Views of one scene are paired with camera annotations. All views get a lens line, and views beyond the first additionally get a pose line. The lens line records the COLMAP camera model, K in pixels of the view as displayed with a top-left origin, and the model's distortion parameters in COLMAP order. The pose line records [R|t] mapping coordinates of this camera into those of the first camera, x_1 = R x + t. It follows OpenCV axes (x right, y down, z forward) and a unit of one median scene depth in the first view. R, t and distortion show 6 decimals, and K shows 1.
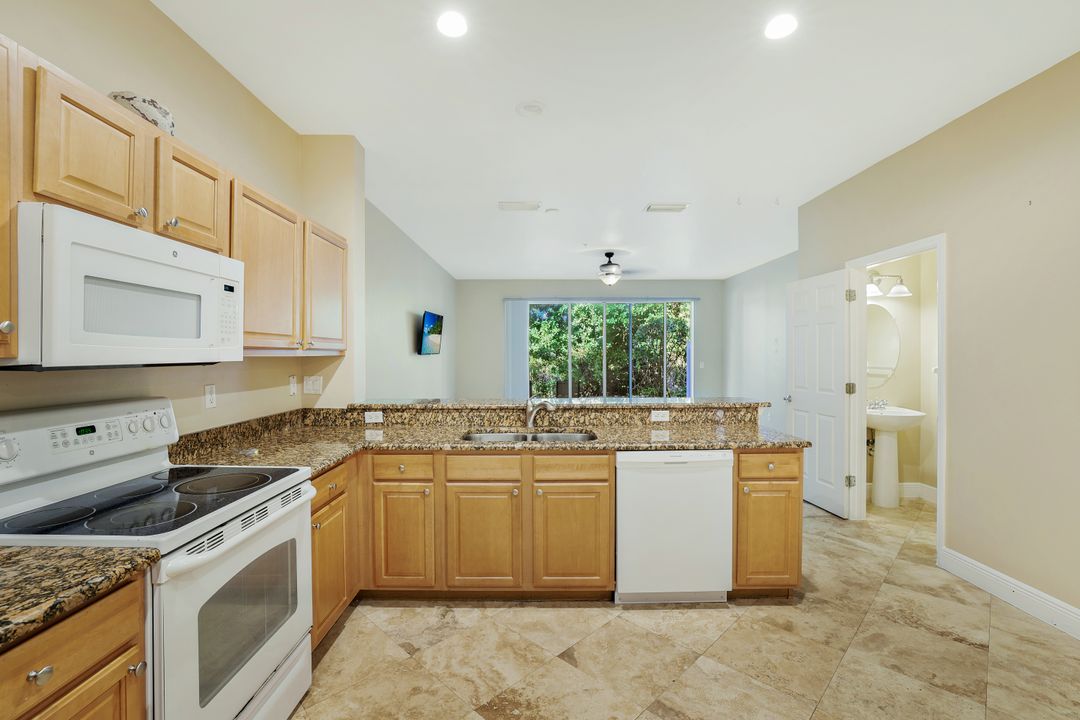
lens RADIAL K [[484.8, 0, 537.2], [0, 484.8, 352.8], [0, 0, 1]] dist [-0.051043, 0.022208]
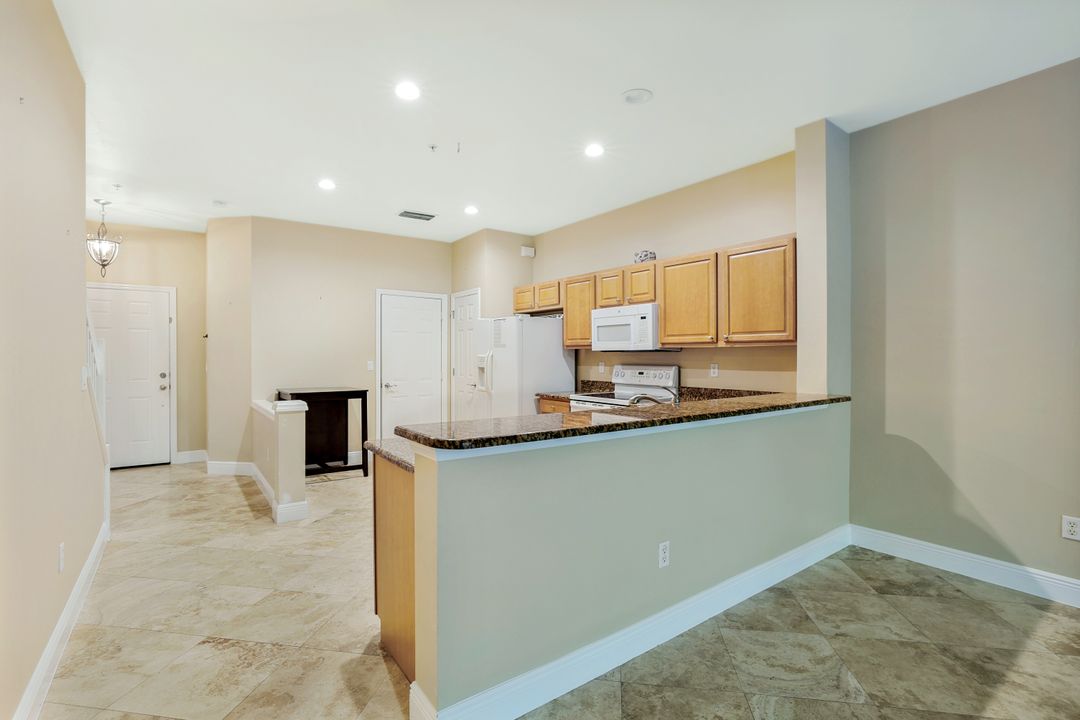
lens RADIAL K [[501.6, 0, 533.1], [0, 501.6, 359.0], [0, 0, 1]] dist [-0.019896, 0.000220]
pose [[-0.815159, 0.005462, -0.579212, 0.687783], [0.002192, 0.999977, 0.006345, 0.026506], [0.579234, 0.003903, -0.815152, 1.551049]]
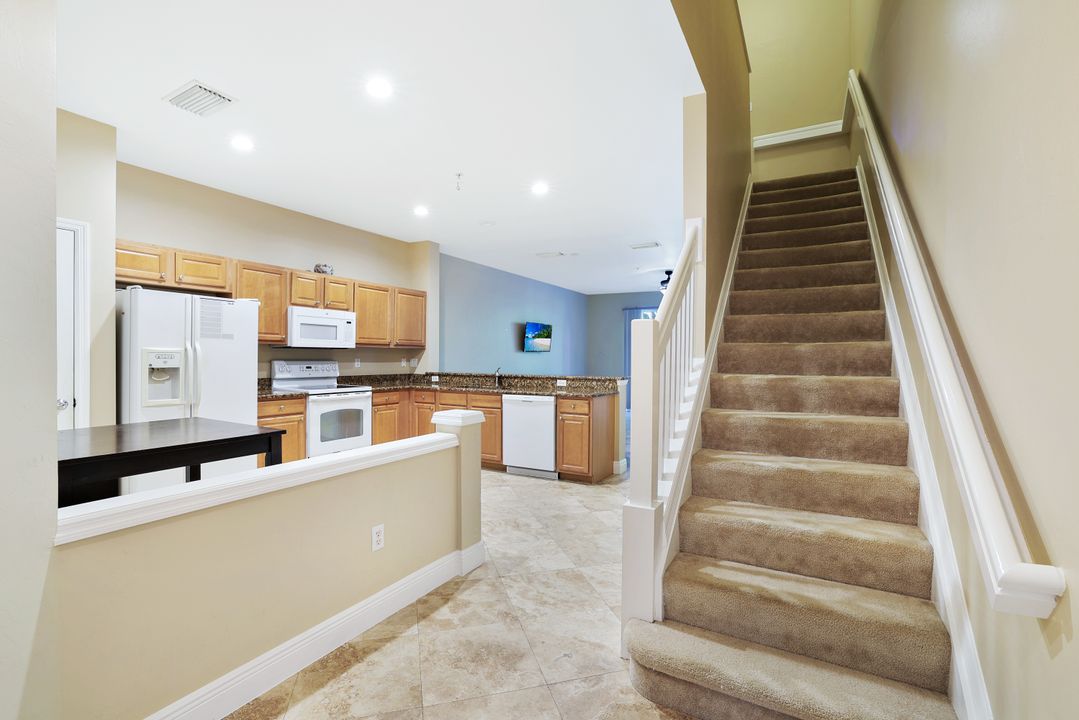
lens RADIAL K [[482.6, 0, 533.1], [0, 482.6, 358.0], [0, 0, 1]] dist [-0.050736, 0.023634]
pose [[0.867852, 0.008035, -0.496757, 1.034913], [-0.007090, 0.999968, 0.003788, 0.035337], [0.496772, 0.000234, 0.867881, -0.565177]]
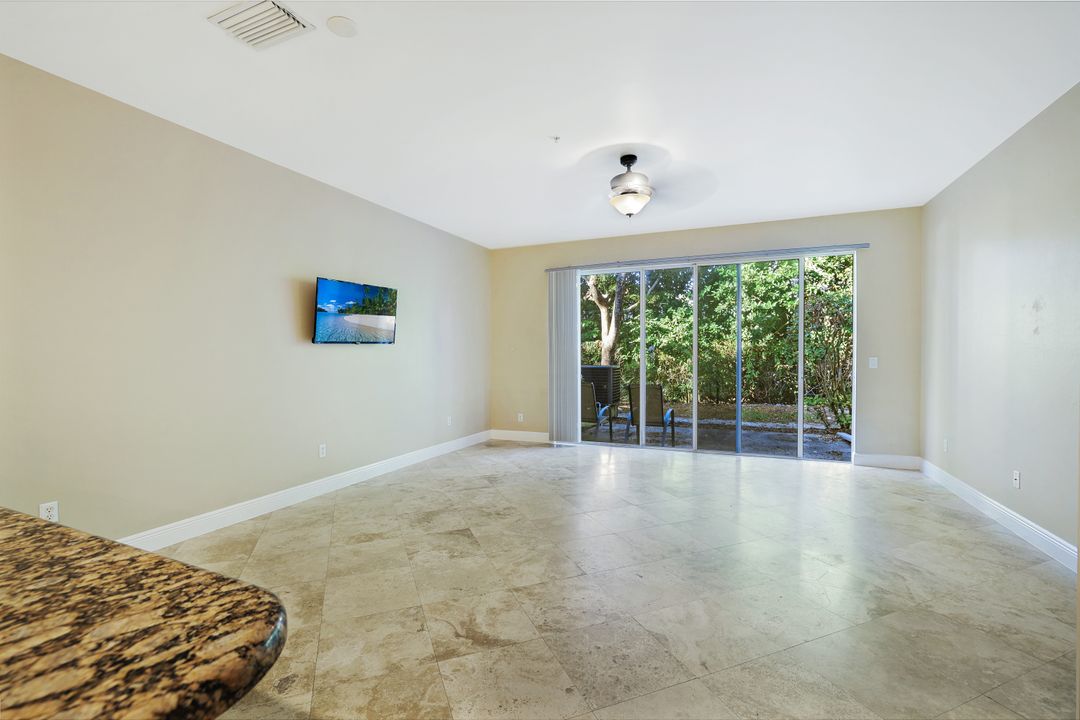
lens RADIAL K [[467.0, 0, 540.0], [0, 467.0, 360.0], [0, 0, 1]] dist [-0.048397, 0.018626]
pose [[0.918524, 0.002279, -0.395358, 0.589108], [0.005084, 0.999833, 0.017575, 0.035186], [0.395332, -0.018153, 0.918359, 1.056625]]
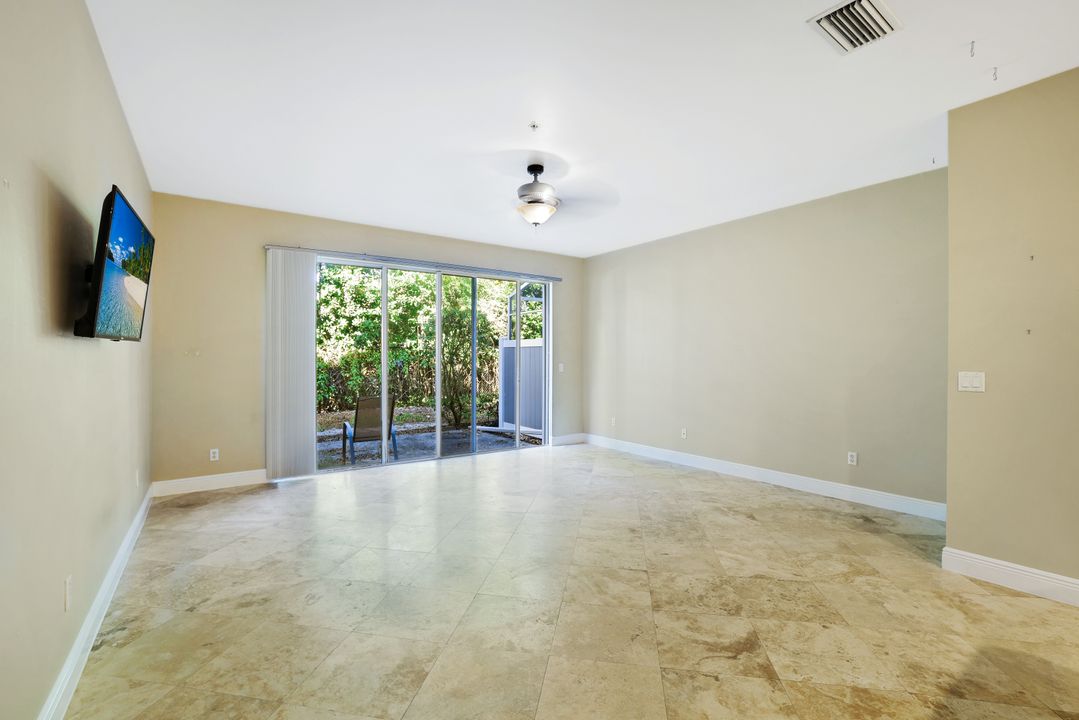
lens RADIAL K [[470.6, 0, 534.8], [0, 470.6, 362.2], [0, 0, 1]] dist [-0.051532, 0.021429]
pose [[0.819026, -0.002796, 0.573749, -0.361470], [-0.004766, 0.999920, 0.011676, 0.028773], [-0.573736, -0.012297, 0.818948, 1.251447]]
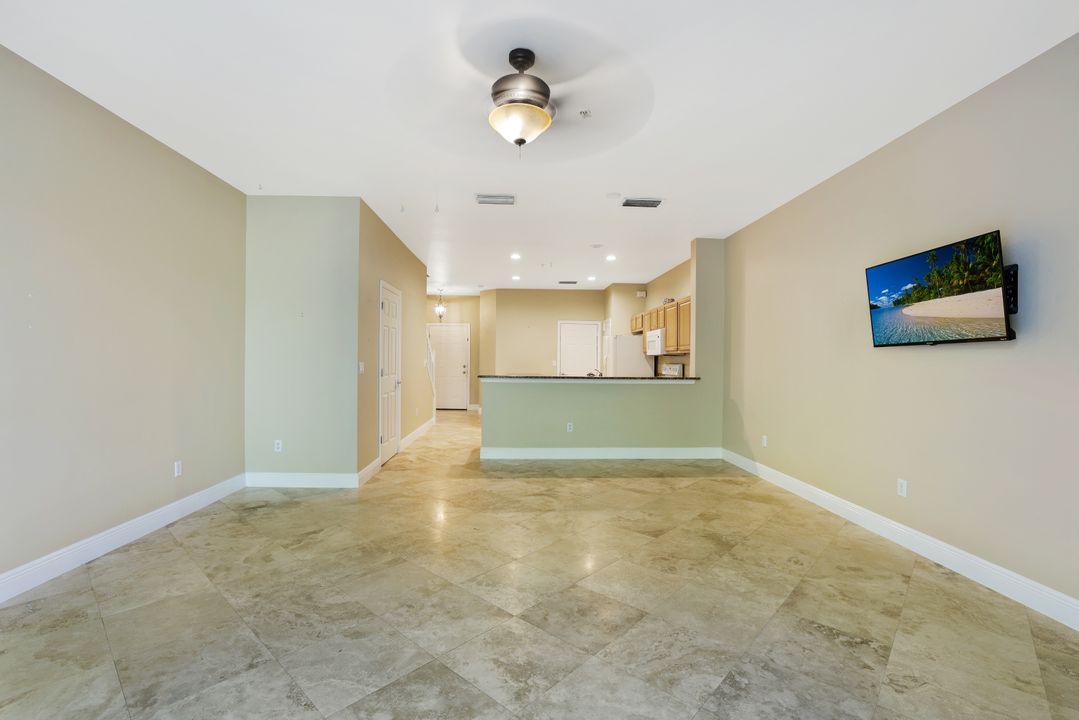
lens RADIAL K [[482.6, 0, 533.1], [0, 482.6, 358.0], [0, 0, 1]] dist [-0.050736, 0.023634]
pose [[-0.999280, -0.009954, -0.036610, 0.336523], [-0.009781, 0.999940, -0.004884, 0.045243], [0.036656, -0.004522, -0.999318, 3.024541]]
